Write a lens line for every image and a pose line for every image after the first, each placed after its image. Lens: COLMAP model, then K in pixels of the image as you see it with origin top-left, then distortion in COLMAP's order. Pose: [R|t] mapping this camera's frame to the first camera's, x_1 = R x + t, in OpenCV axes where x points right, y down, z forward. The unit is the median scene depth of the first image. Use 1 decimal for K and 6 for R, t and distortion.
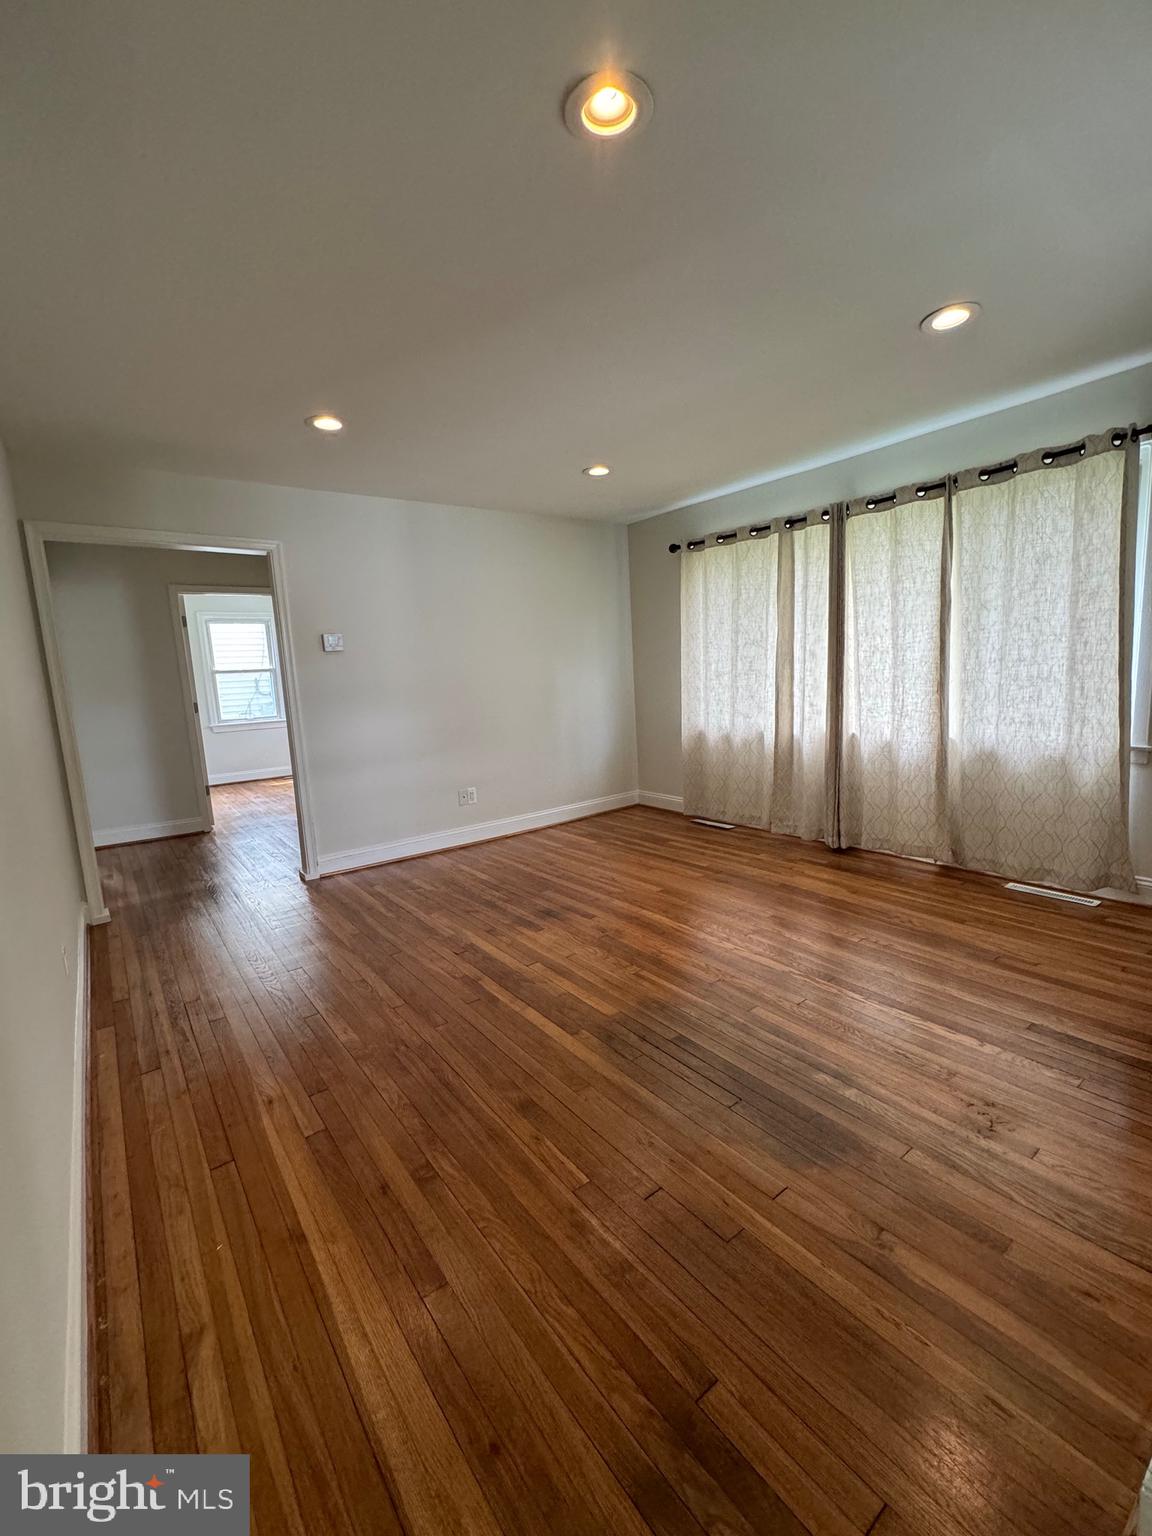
lens RADIAL K [[632.5, 0, 576.0], [0, 632.5, 768.0], [0, 0, 1]] dist [0.000613, 0.000137]
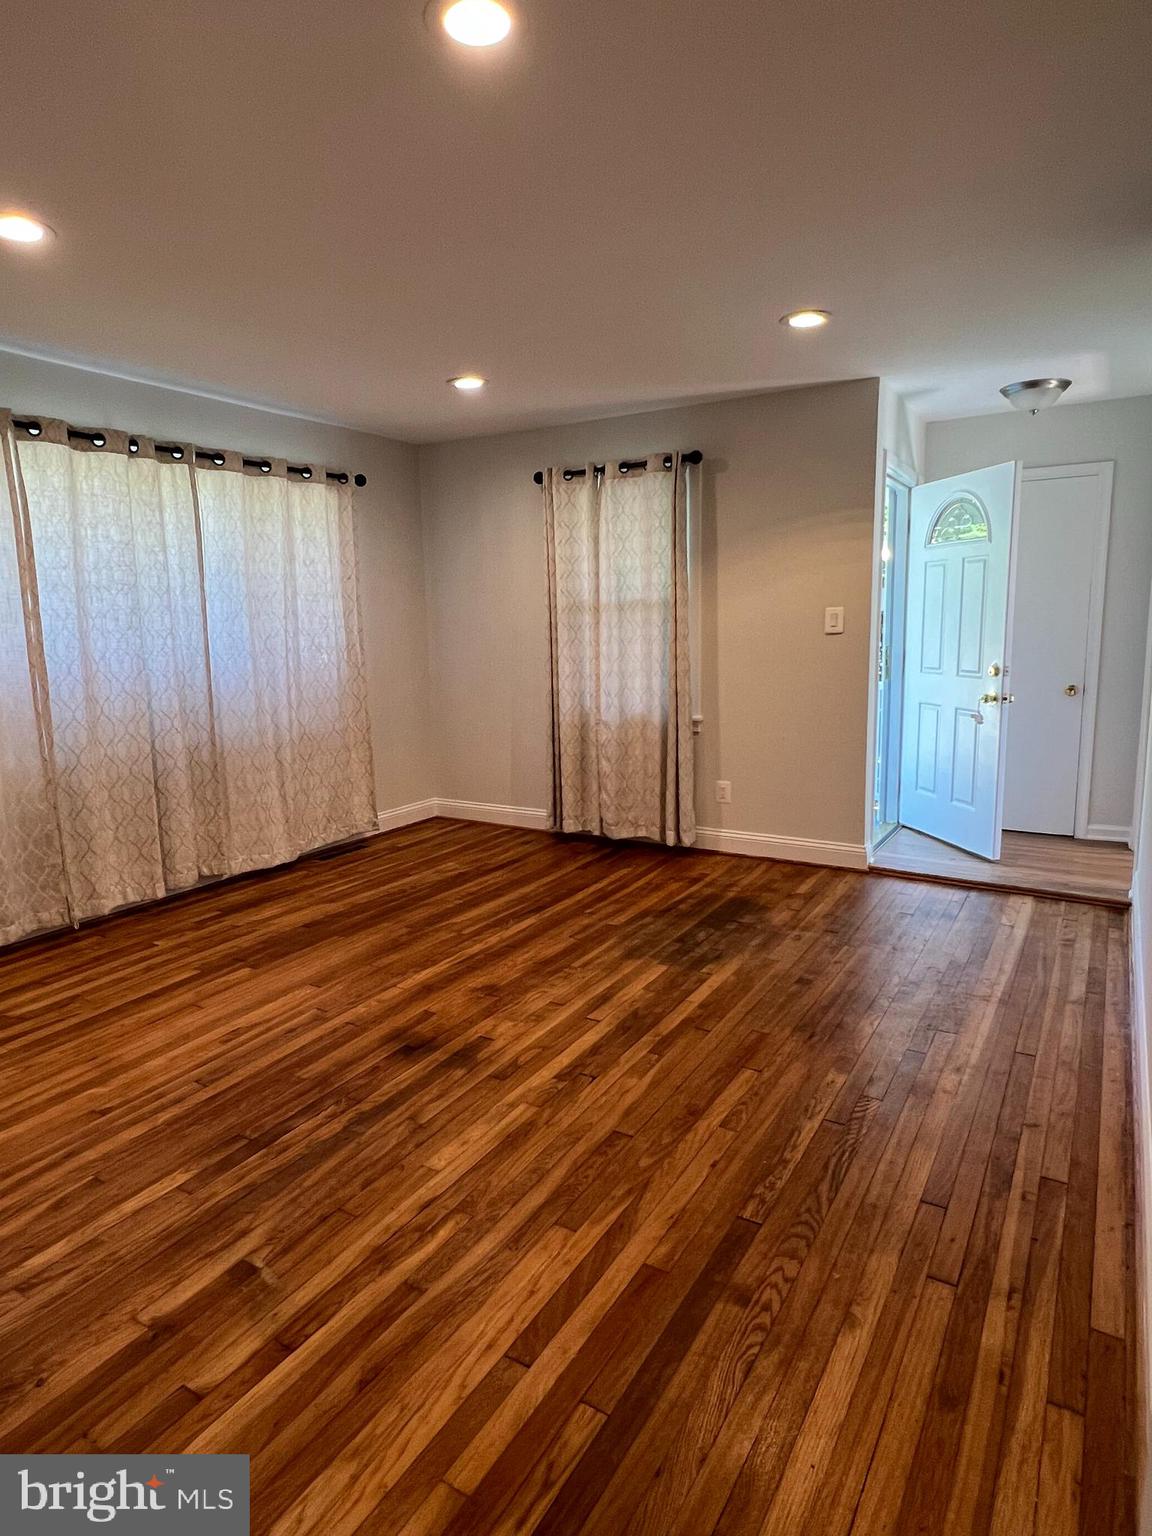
lens RADIAL K [[892.3, 0, 576.0], [0, 892.3, 768.0], [0, 0, 1]] dist [-0.001262, -0.000908]
pose [[-0.359841, -0.097663, 0.927888, -0.870325], [0.178894, 0.968833, 0.171348, -0.146886], [-0.915703, 0.227651, -0.331154, 1.098973]]
